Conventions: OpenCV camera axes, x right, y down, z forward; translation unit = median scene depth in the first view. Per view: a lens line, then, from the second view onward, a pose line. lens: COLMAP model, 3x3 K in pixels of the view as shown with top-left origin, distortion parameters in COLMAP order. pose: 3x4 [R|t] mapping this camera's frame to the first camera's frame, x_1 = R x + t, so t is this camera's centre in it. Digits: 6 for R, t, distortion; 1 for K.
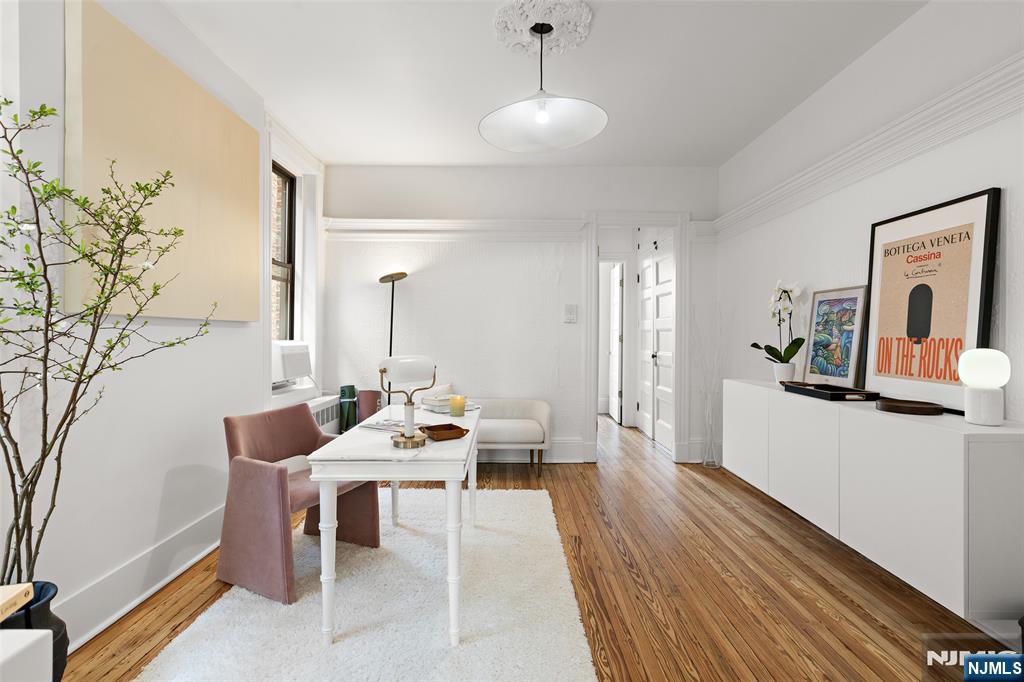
lens RADIAL K [[456.9, 0, 507.9], [0, 456.9, 336.0], [0, 0, 1]] dist [0.001135, 0.000130]
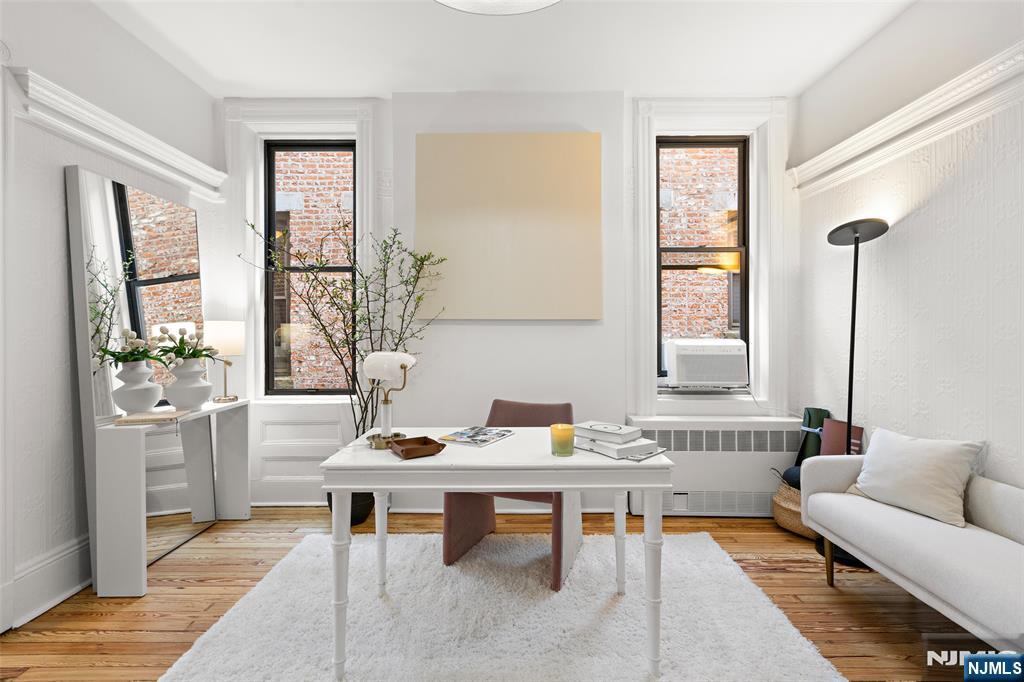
lens RADIAL K [[456.9, 0, 509.2], [0, 456.9, 331.6], [0, 0, 1]] dist [0.001135, 0.000130]
pose [[-0.005250, -0.005418, -0.999972, 0.377095], [-0.004901, 0.999973, -0.005393, 0.002606], [0.999974, 0.004873, -0.005277, 0.646663]]
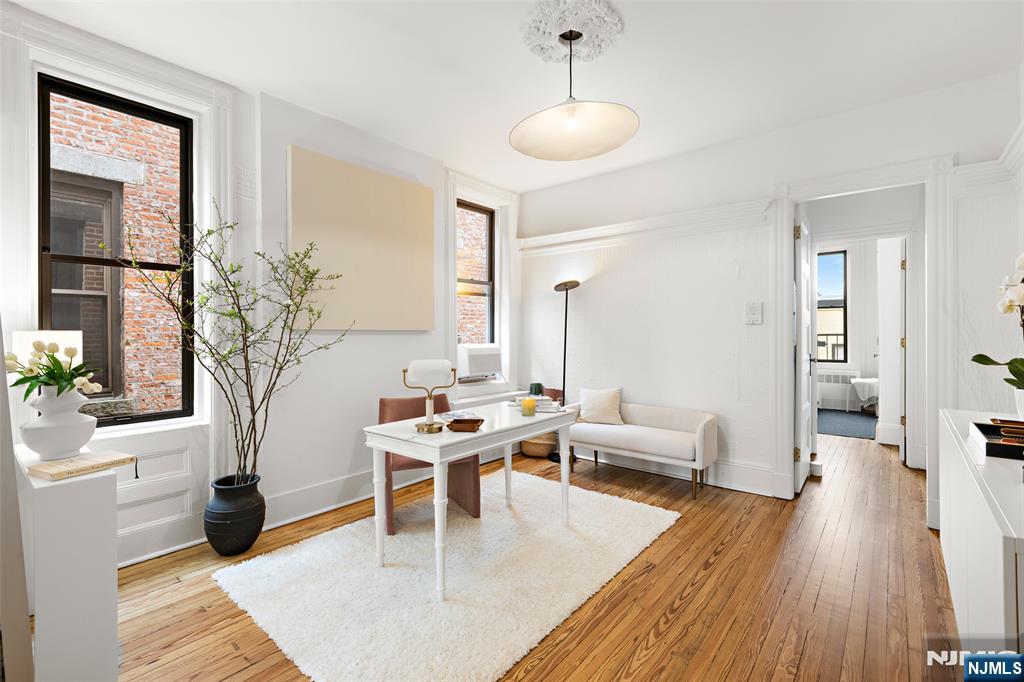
lens RADIAL K [[456.9, 0, 508.4], [0, 456.9, 335.9], [0, 0, 1]] dist [0.001135, 0.000130]
pose [[0.767506, -0.003473, -0.641033, 0.385332], [0.003000, 0.999994, -0.001826, -0.009406], [0.641035, -0.000521, 0.767511, 0.091973]]
